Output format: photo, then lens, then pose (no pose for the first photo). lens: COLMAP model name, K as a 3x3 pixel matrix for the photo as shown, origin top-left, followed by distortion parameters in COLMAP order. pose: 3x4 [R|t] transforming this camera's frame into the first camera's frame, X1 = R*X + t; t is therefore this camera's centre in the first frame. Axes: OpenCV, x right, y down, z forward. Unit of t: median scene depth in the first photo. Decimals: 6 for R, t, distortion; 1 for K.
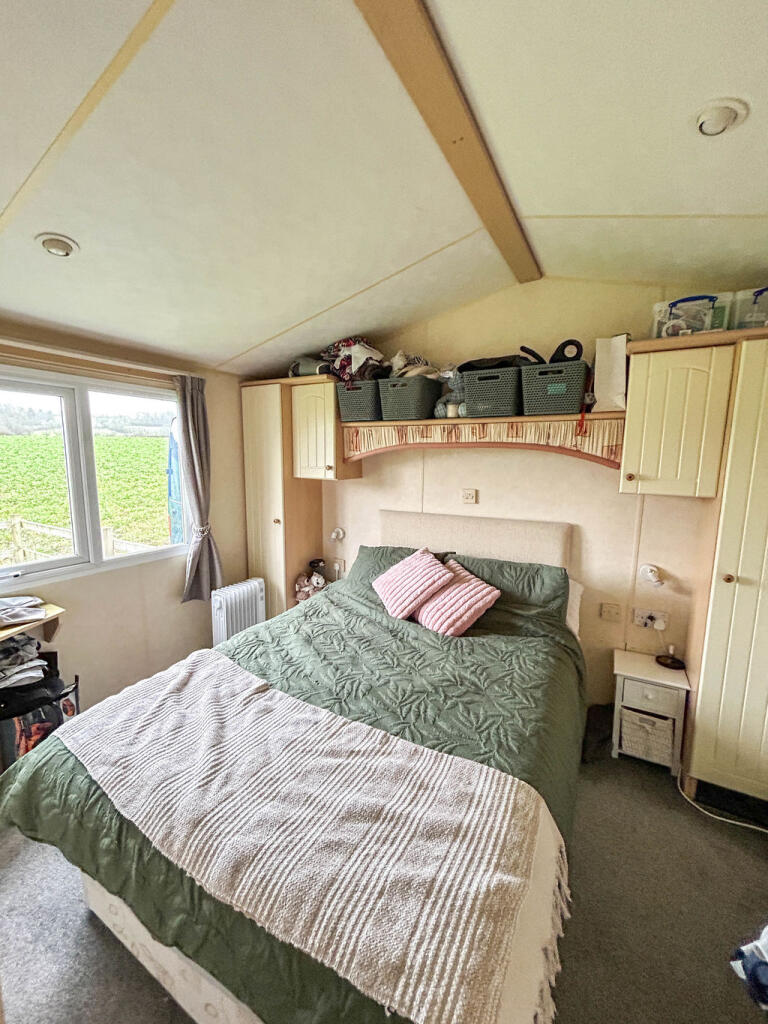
lens RADIAL K [[415.8, 0, 381.8], [0, 415.8, 513.5], [0, 0, 1]] dist [0.001600, 0.000071]
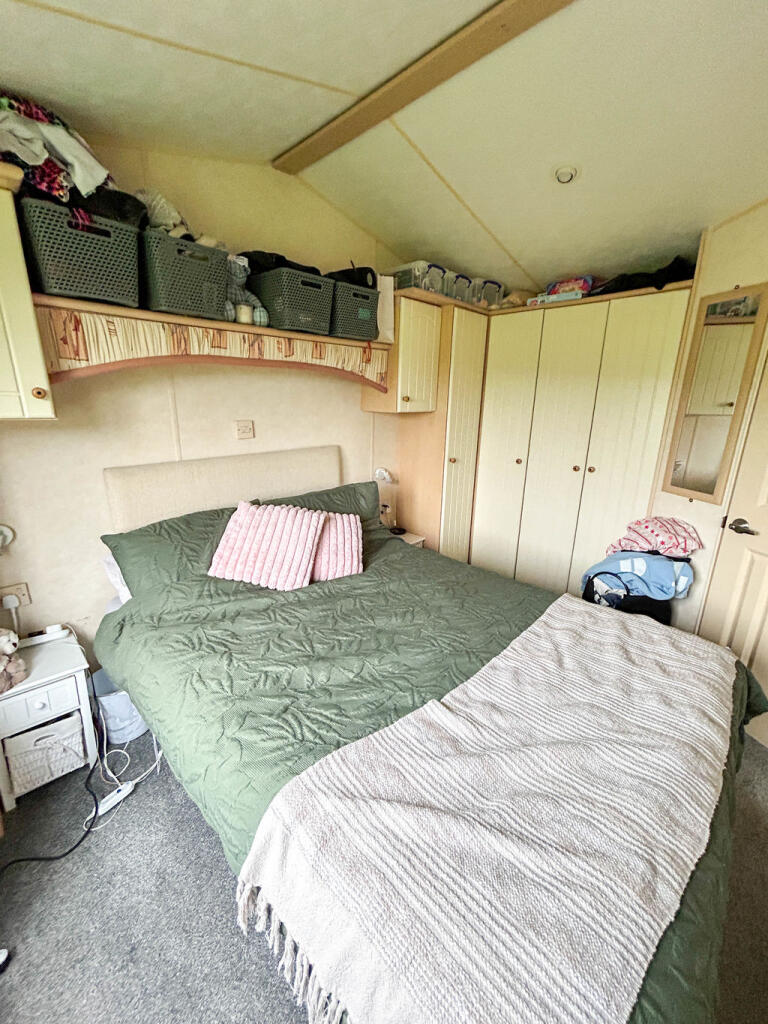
lens RADIAL K [[415.8, 0, 381.8], [0, 415.8, 513.5], [0, 0, 1]] dist [0.001600, 0.000071]
pose [[0.247721, -0.264044, 0.932156, -0.627470], [0.126541, 0.962721, 0.239073, -0.053154], [-0.960532, 0.058732, 0.271899, 0.634979]]
